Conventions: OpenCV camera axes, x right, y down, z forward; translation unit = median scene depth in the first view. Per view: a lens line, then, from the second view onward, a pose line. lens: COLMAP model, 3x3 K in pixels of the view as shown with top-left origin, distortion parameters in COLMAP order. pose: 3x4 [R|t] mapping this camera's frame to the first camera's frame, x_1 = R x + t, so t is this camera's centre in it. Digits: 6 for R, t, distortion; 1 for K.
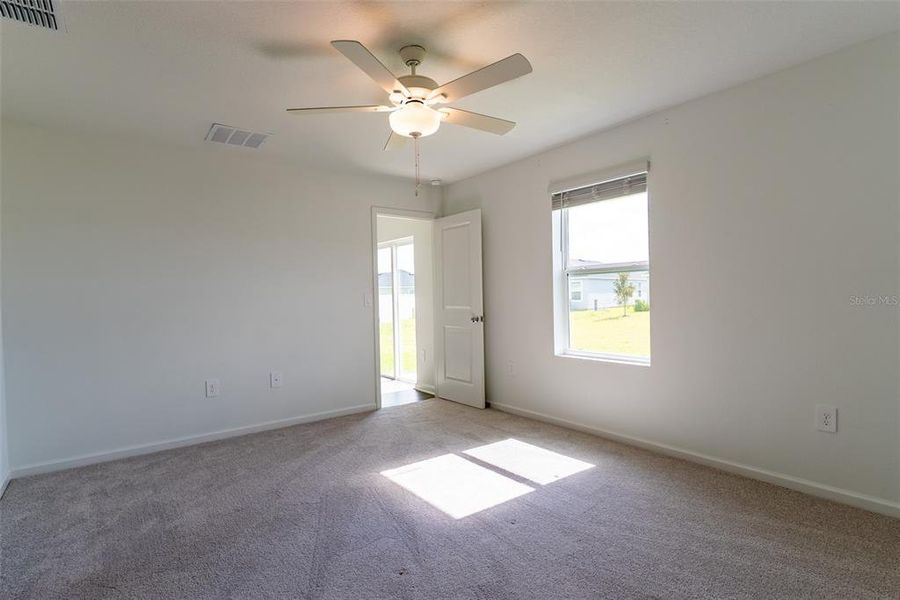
lens RADIAL K [[459.8, 0, 450.0], [0, 459.8, 300.0], [0, 0, 1]] dist [0.001186, -0.000115]
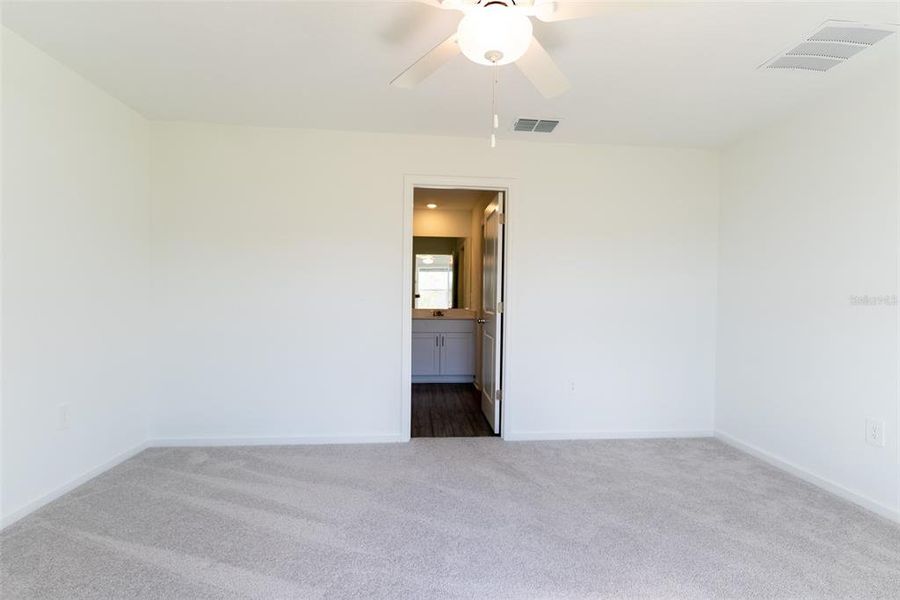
lens RADIAL K [[412.8, 0, 454.3], [0, 412.8, 302.8], [0, 0, 1]] dist [-0.002065, -0.000335]
pose [[-0.524013, 0.026164, -0.851309, 0.310889], [-0.011007, 0.999237, 0.037486, -0.010094], [0.851639, 0.029014, -0.523325, 0.823810]]
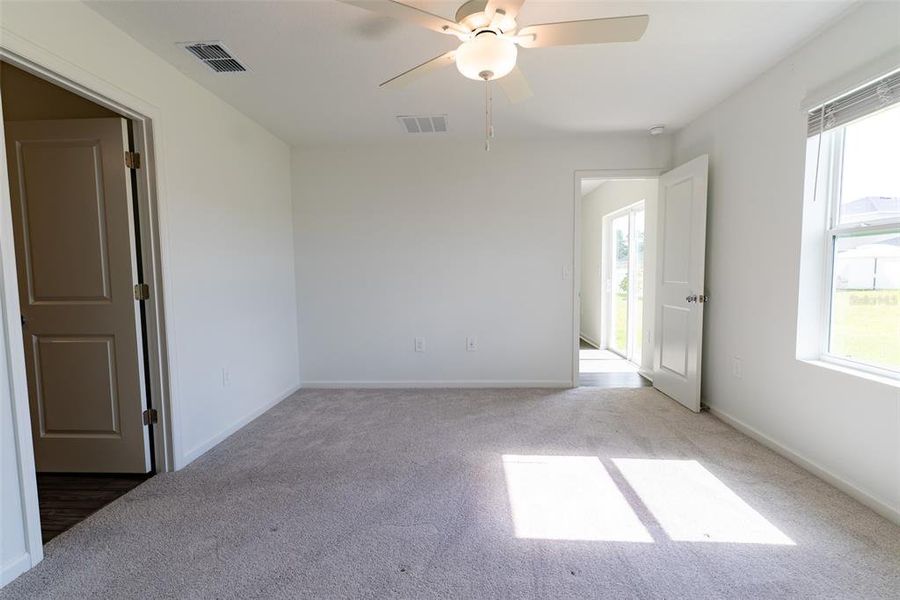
lens RADIAL K [[420.0, 0, 451.3], [0, 420.0, 301.4], [0, 0, 1]] dist [0.002039, -0.000068]
pose [[0.767102, 0.057061, -0.638982, 0.248463], [-0.010770, 0.997042, 0.076107, -0.005159], [0.641435, -0.051500, 0.765447, 0.230874]]
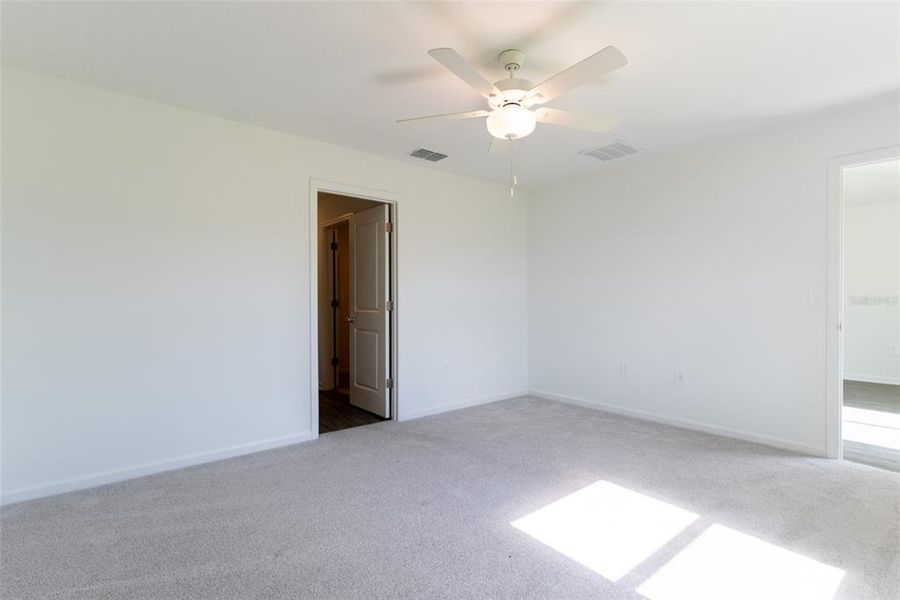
lens RADIAL K [[434.3, 0, 450.0], [0, 434.3, 300.0], [0, 0, 1]] dist [-0.001055, -0.000094]
pose [[0.041137, 0.023381, -0.998880, 0.579920], [-0.007464, 0.999705, 0.023093, -0.007183], [0.999126, 0.006506, 0.041300, 0.532968]]
